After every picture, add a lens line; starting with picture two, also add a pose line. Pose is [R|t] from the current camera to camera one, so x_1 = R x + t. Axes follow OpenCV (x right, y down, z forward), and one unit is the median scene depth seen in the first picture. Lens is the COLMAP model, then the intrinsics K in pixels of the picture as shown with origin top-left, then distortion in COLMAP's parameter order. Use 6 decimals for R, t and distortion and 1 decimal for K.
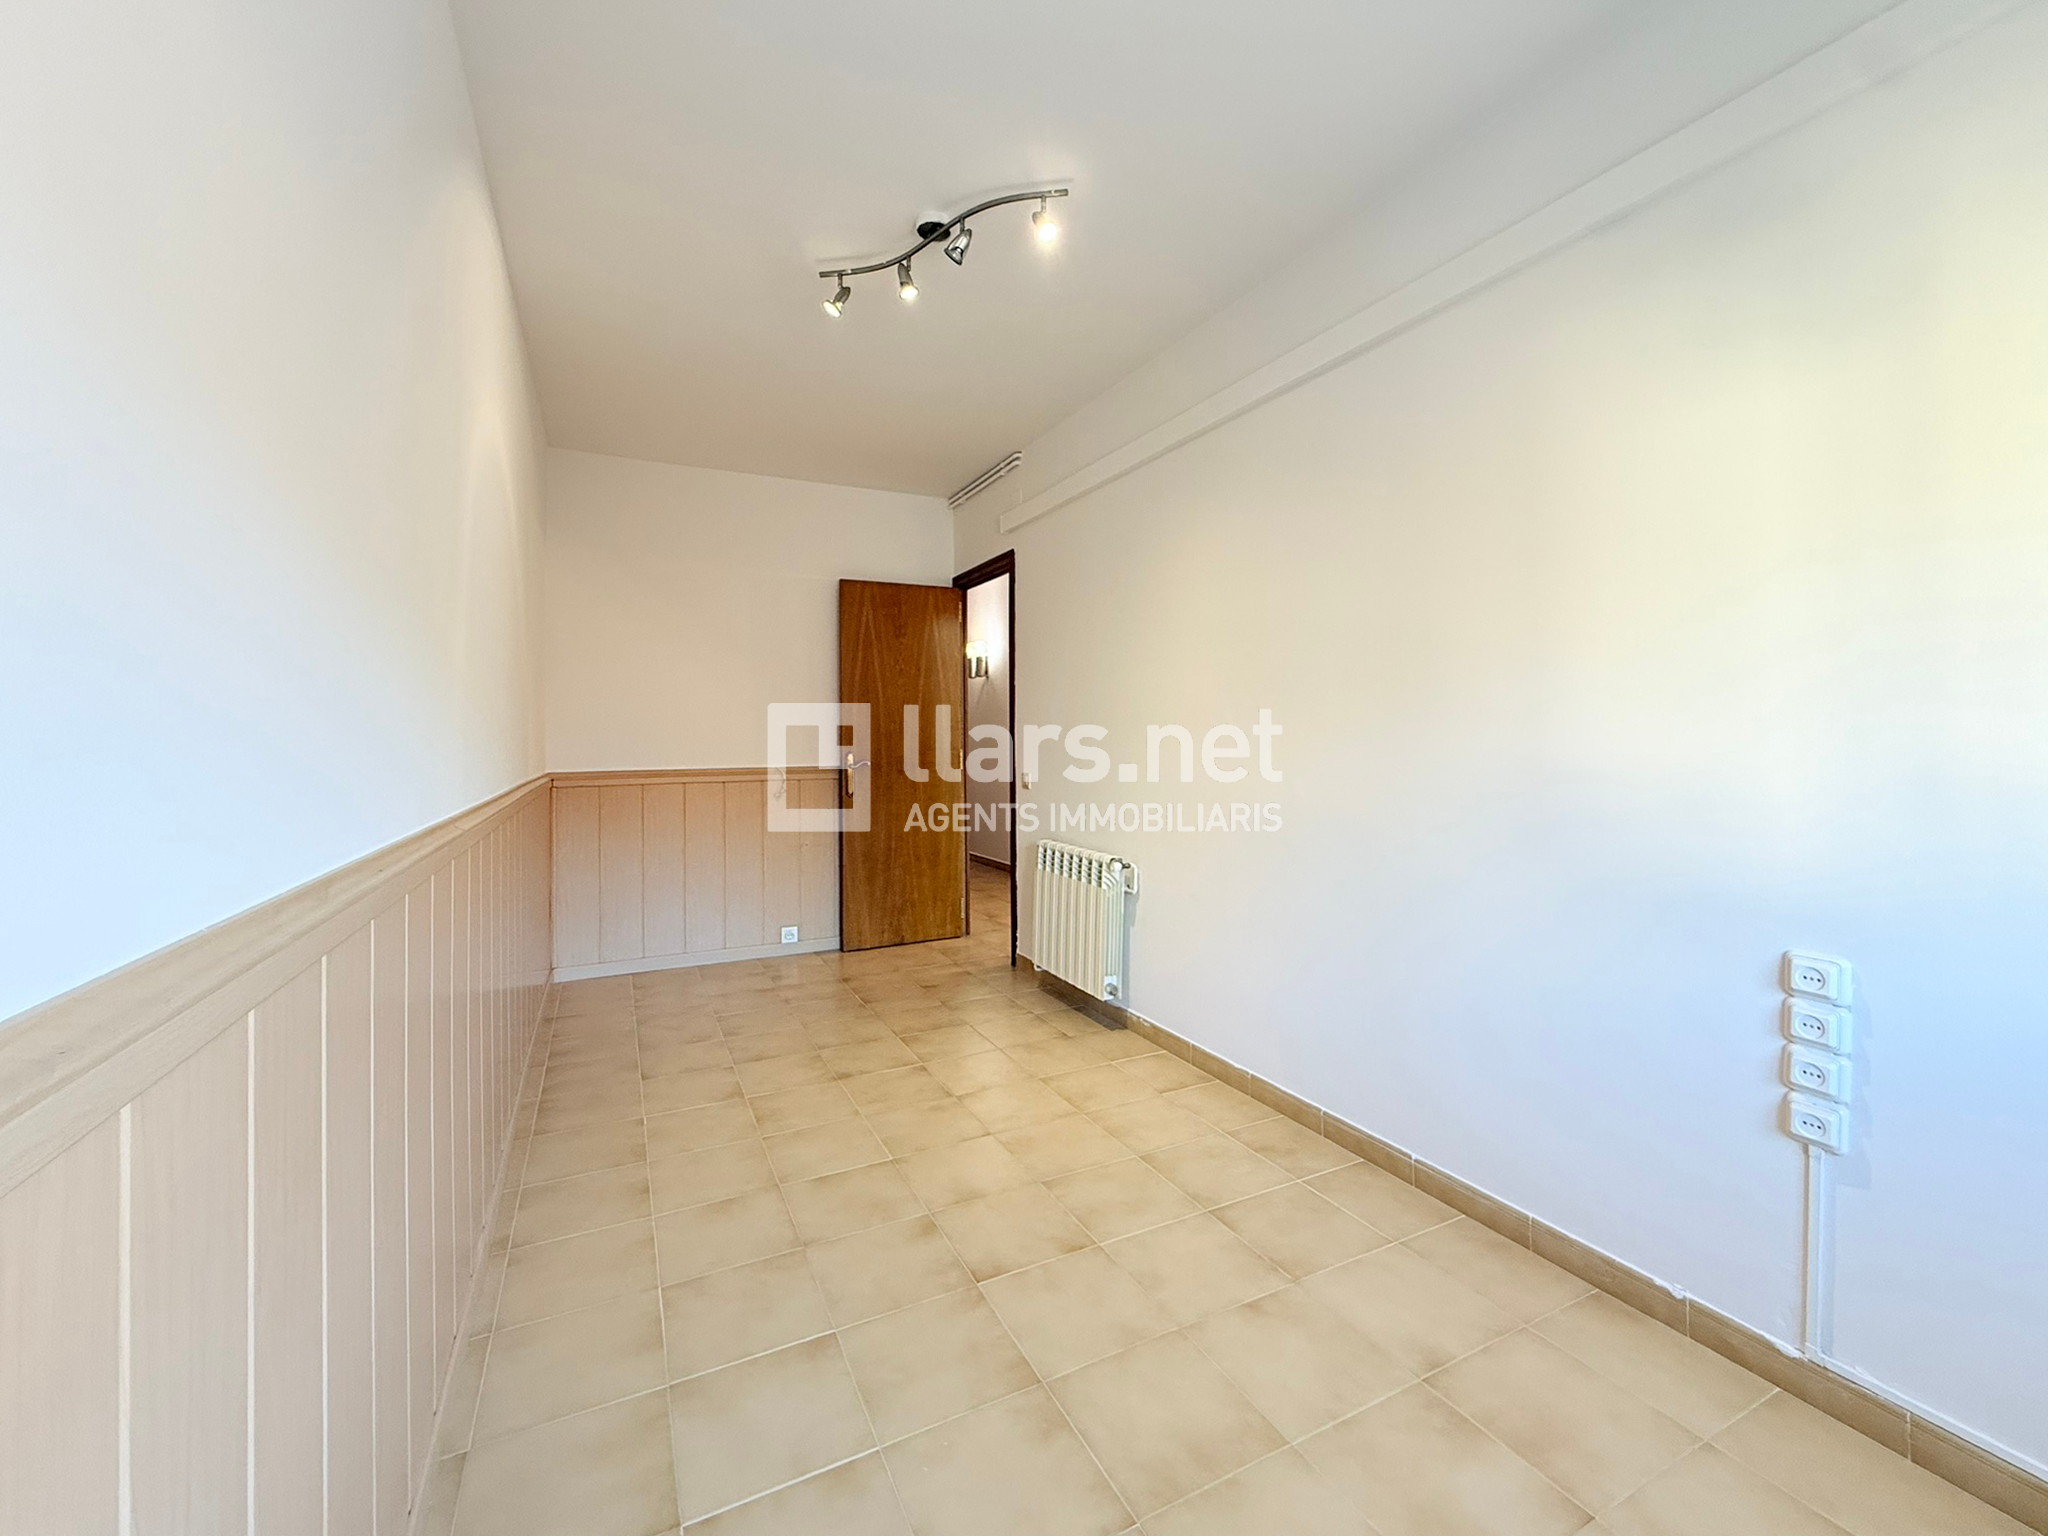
lens RADIAL K [[829.3, 0, 1022.9], [0, 829.3, 759.0], [0, 0, 1]] dist [-0.000086, -0.000140]
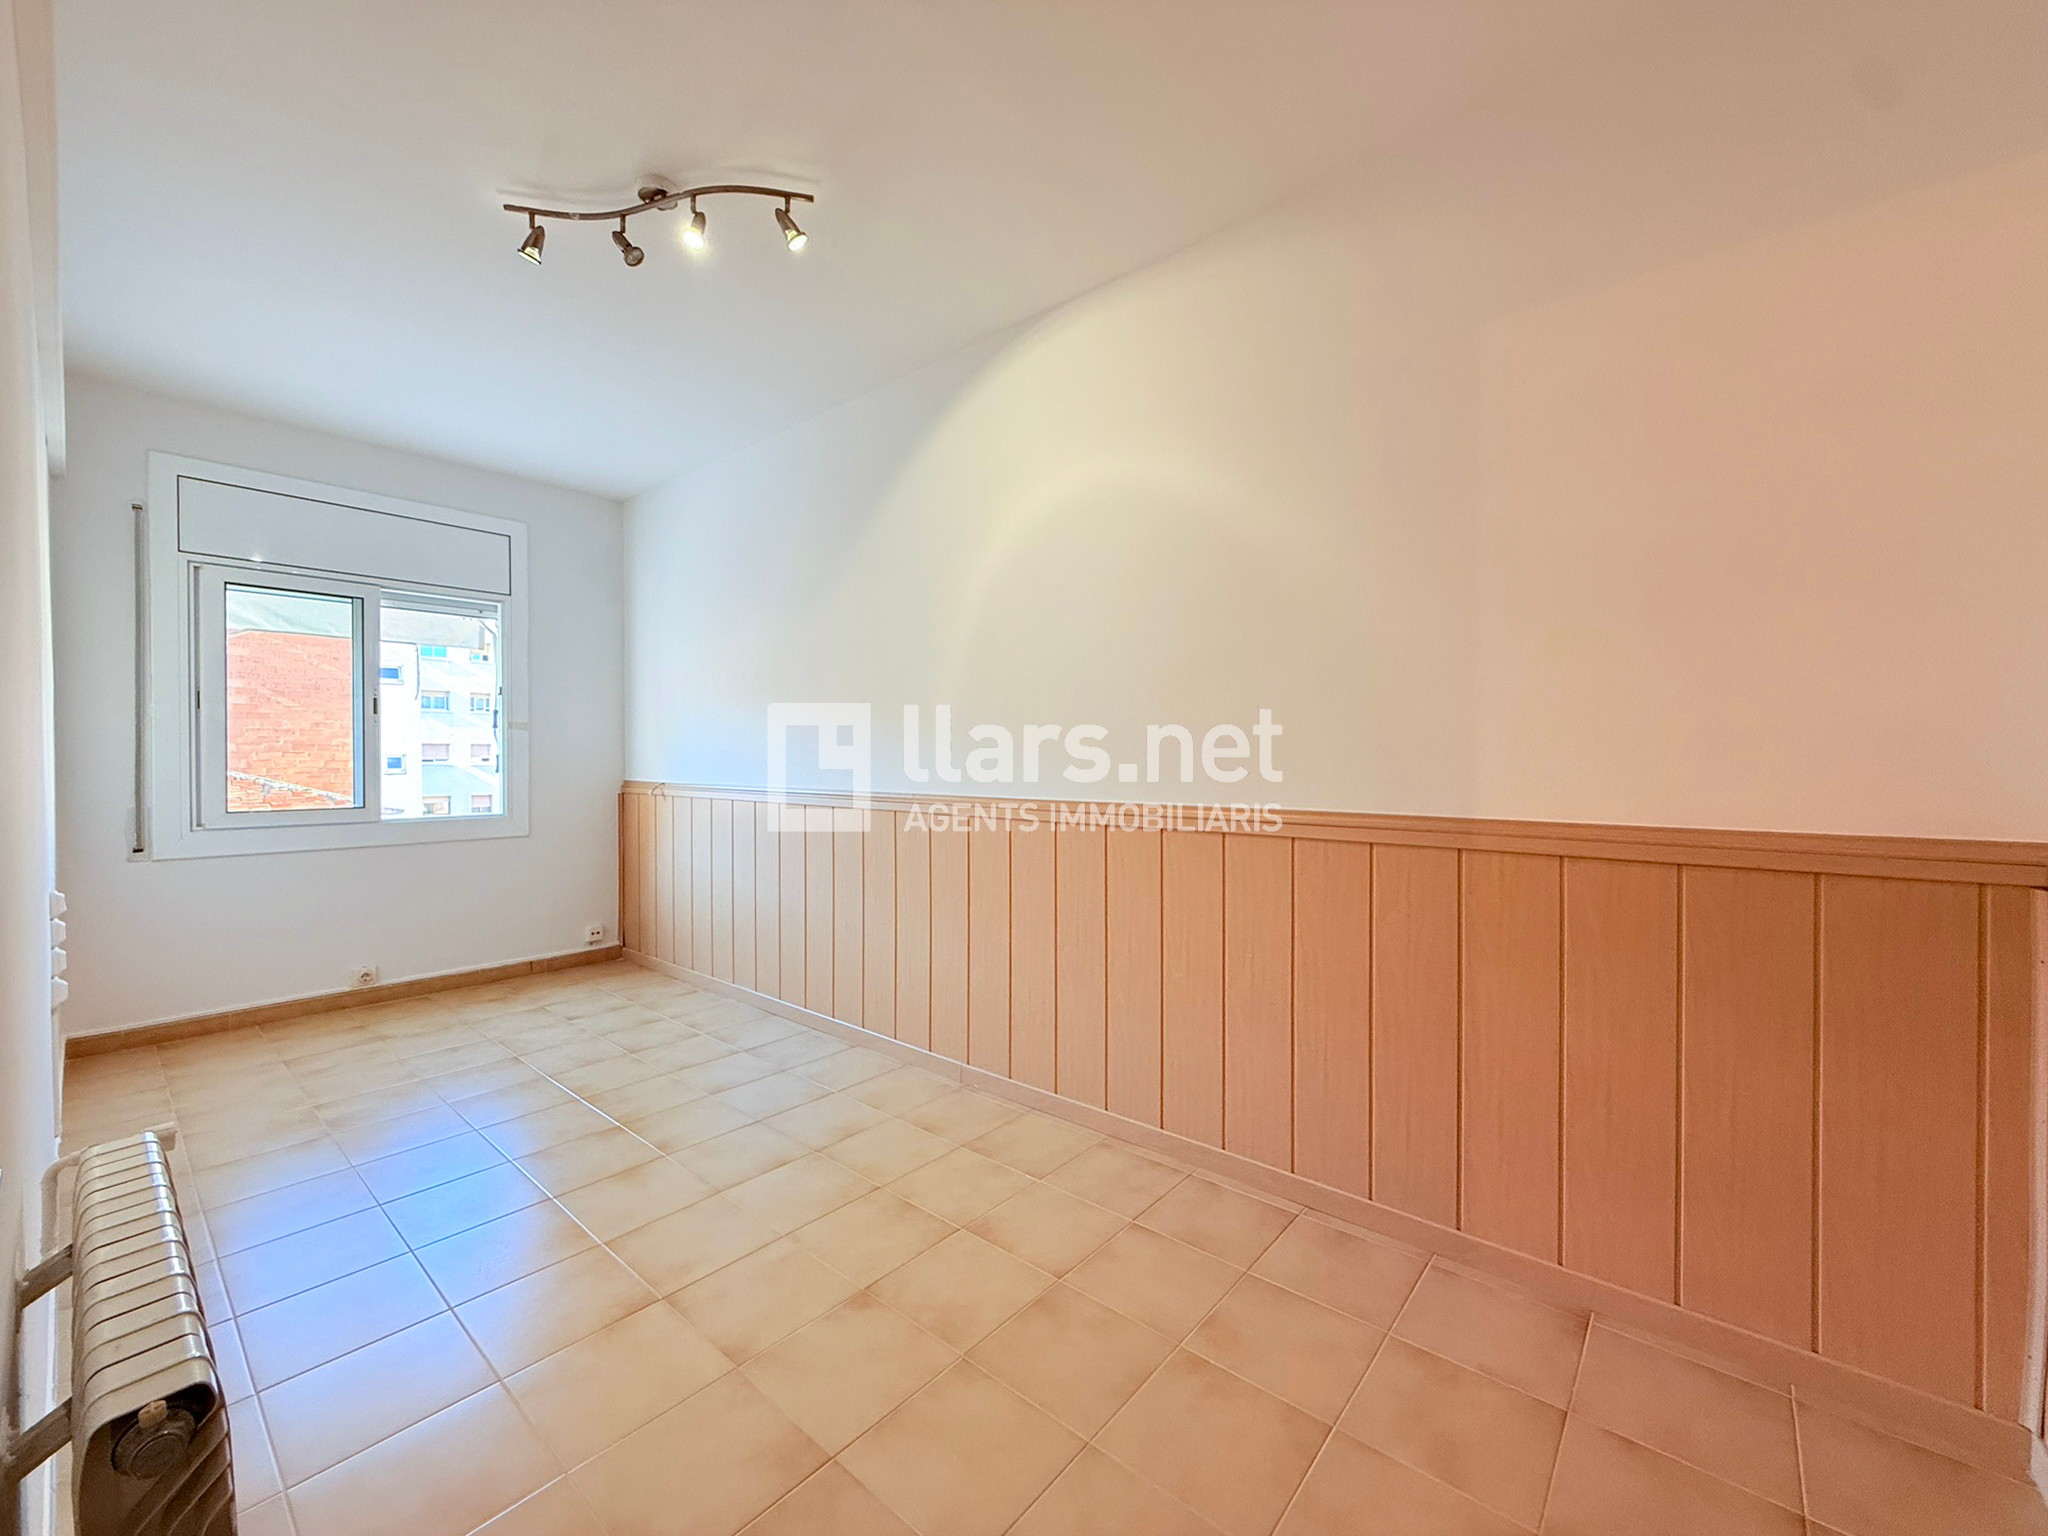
lens RADIAL K [[829.3, 0, 1044.2], [0, 829.3, 771.1], [0, 0, 1]] dist [-0.000086, -0.000140]
pose [[-0.913636, 0.008275, -0.406448, -0.091845], [-0.003921, 0.999567, 0.029164, -0.032469], [0.406514, 0.028239, -0.913208, 1.612771]]
